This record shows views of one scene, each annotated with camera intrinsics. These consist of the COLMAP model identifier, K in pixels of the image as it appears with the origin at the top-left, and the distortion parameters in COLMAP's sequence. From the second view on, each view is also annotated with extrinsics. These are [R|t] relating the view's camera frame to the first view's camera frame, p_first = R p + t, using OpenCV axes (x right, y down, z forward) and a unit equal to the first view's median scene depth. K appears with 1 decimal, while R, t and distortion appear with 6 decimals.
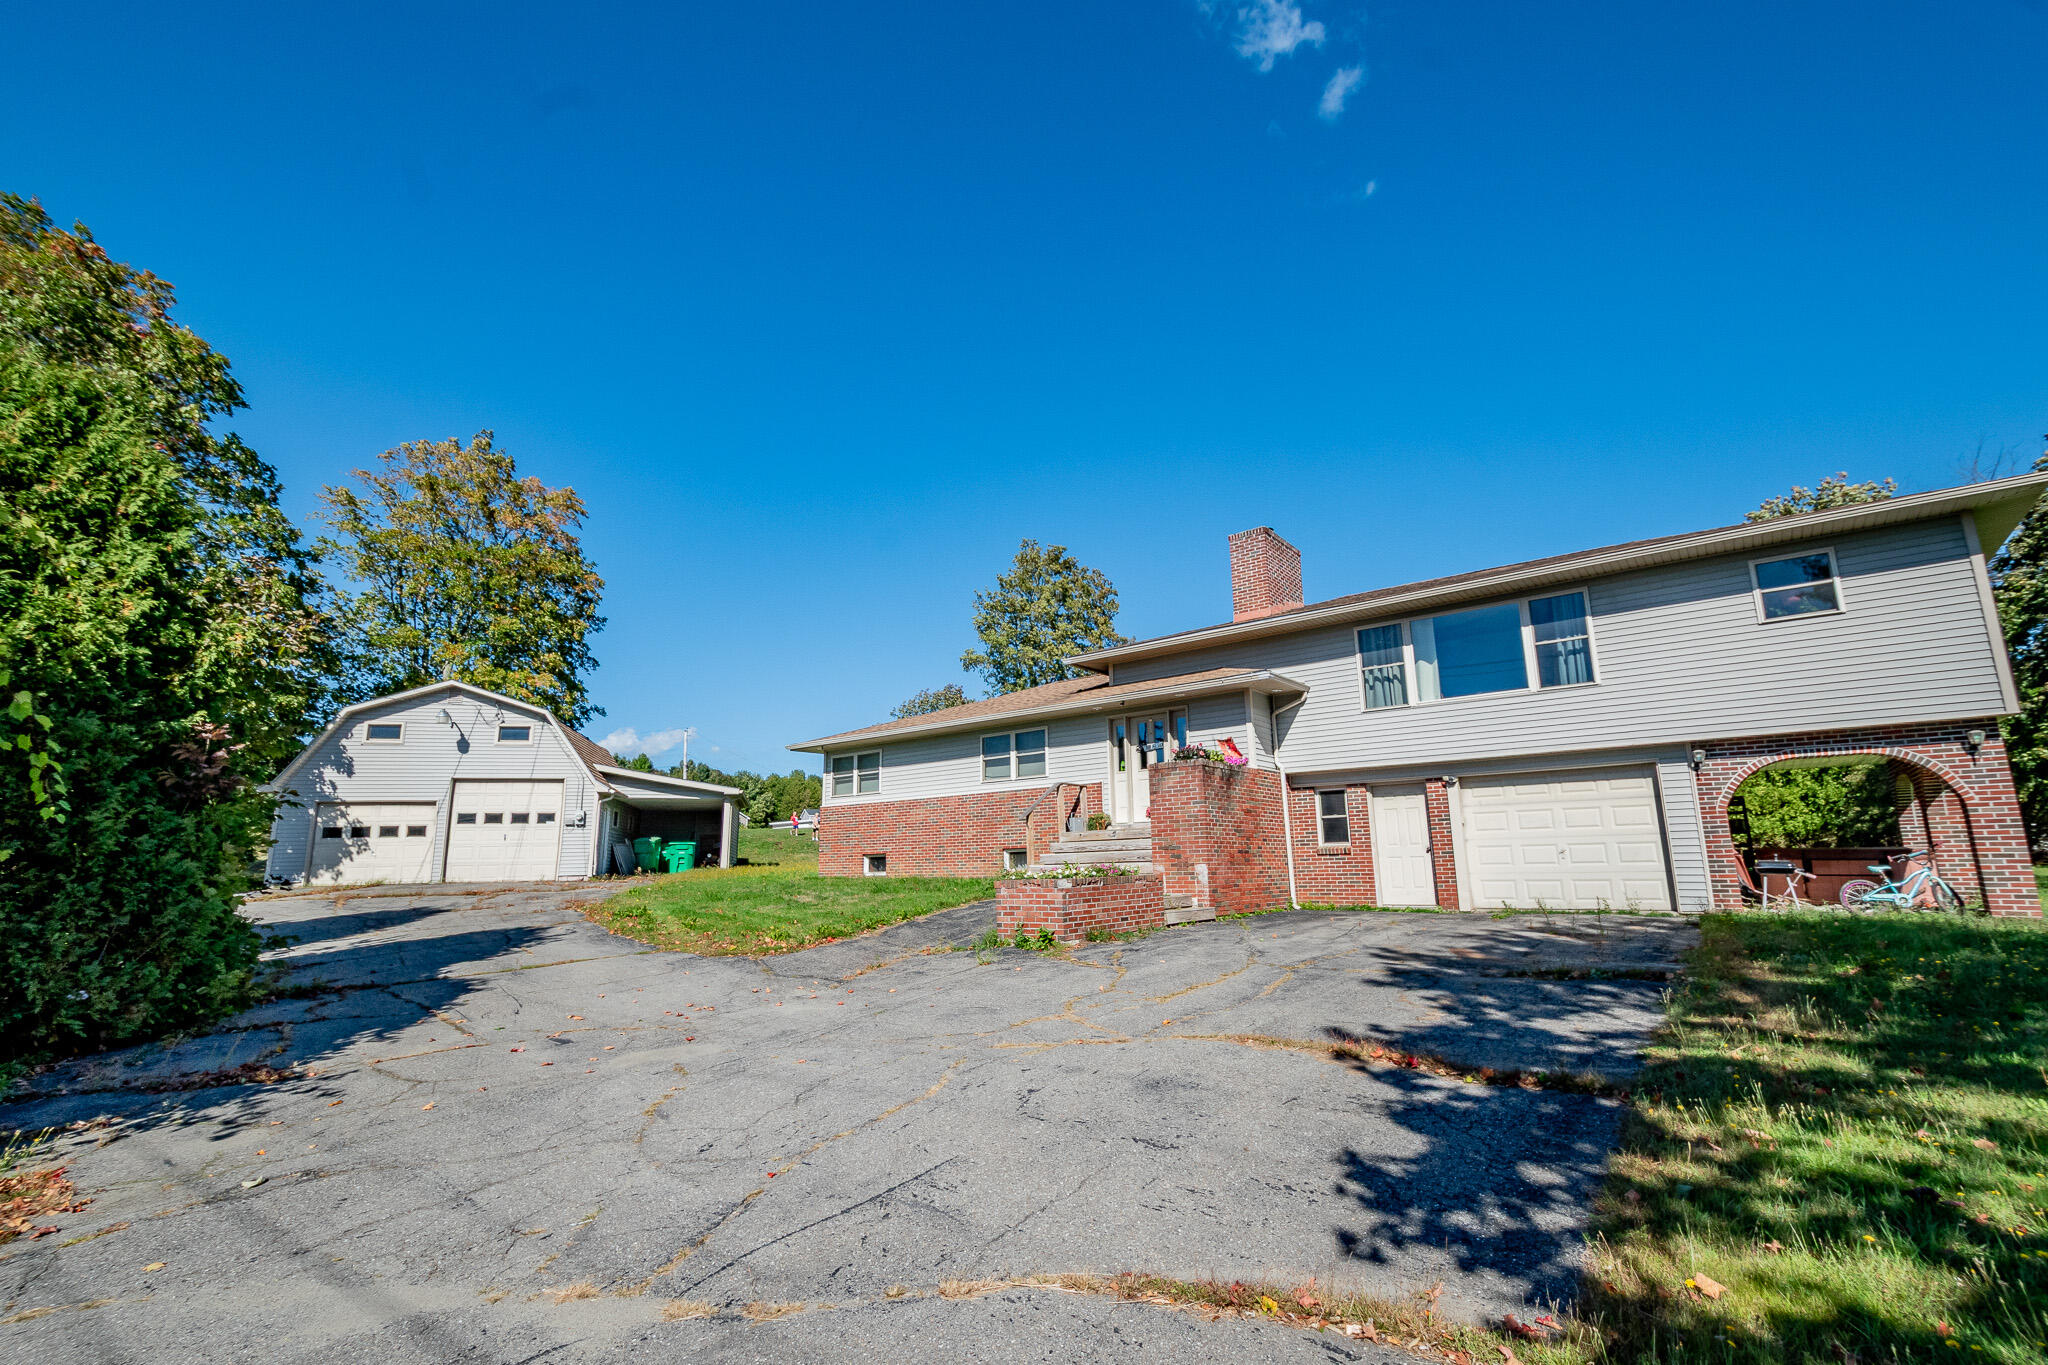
lens RADIAL K [[888.6, 0, 1024.0], [0, 888.6, 682.5], [0, 0, 1]] dist [0.002130, -0.014007]
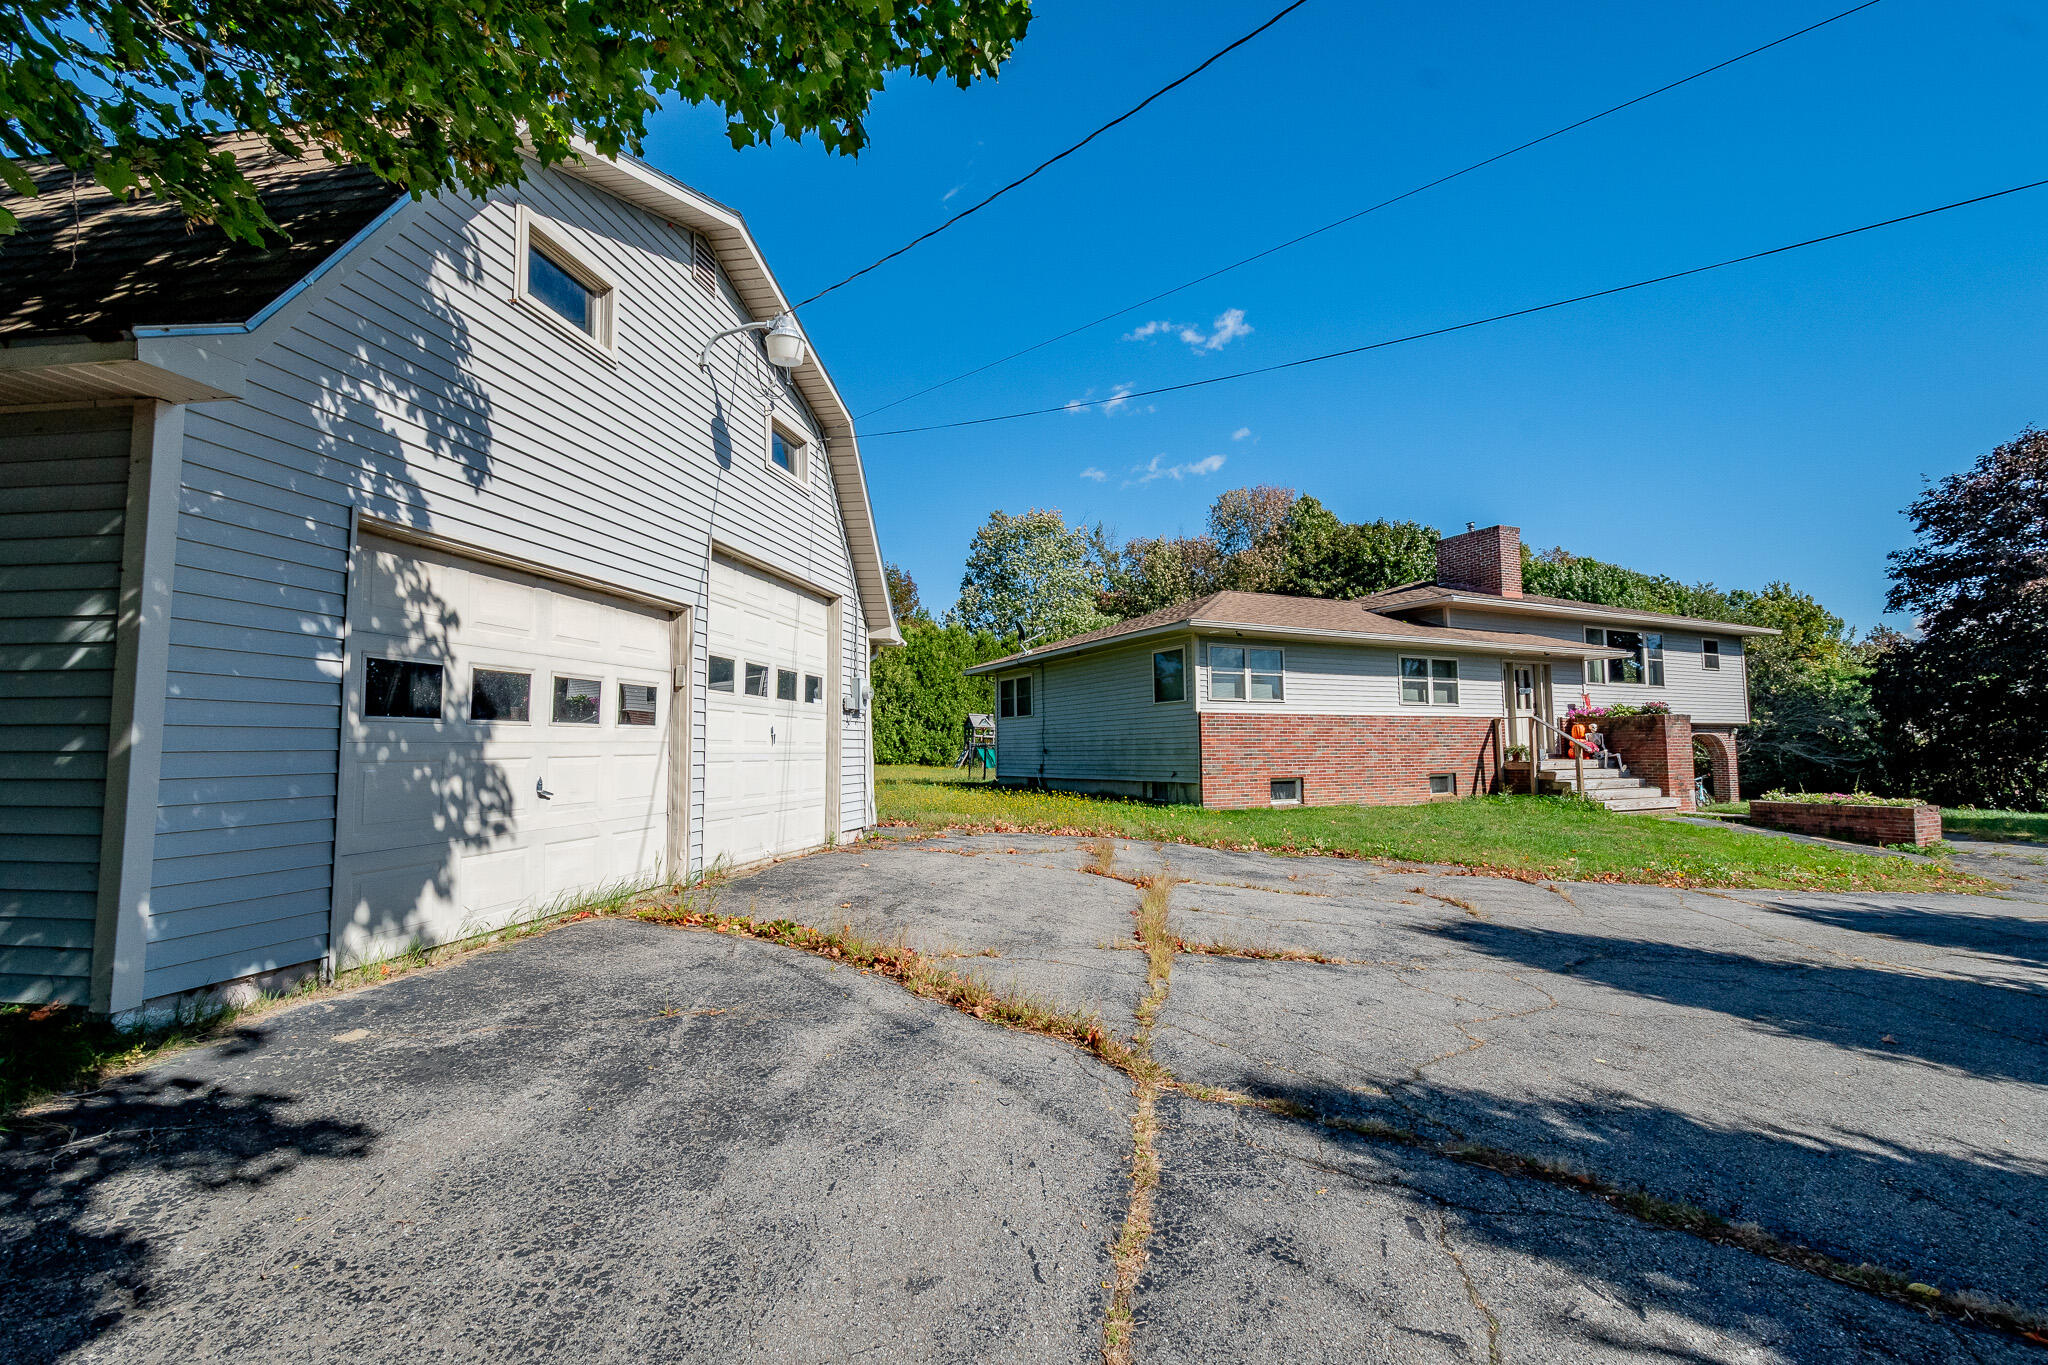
lens RADIAL K [[877.7, 0, 1024.0], [0, 877.7, 682.5], [0, 0, 1]] dist [0.009117, -0.000037]
pose [[0.438686, 0.087763, 0.894345, -0.867560], [-0.186170, 0.982504, -0.005096, 0.137951], [-0.879145, -0.164265, 0.447350, 0.764752]]
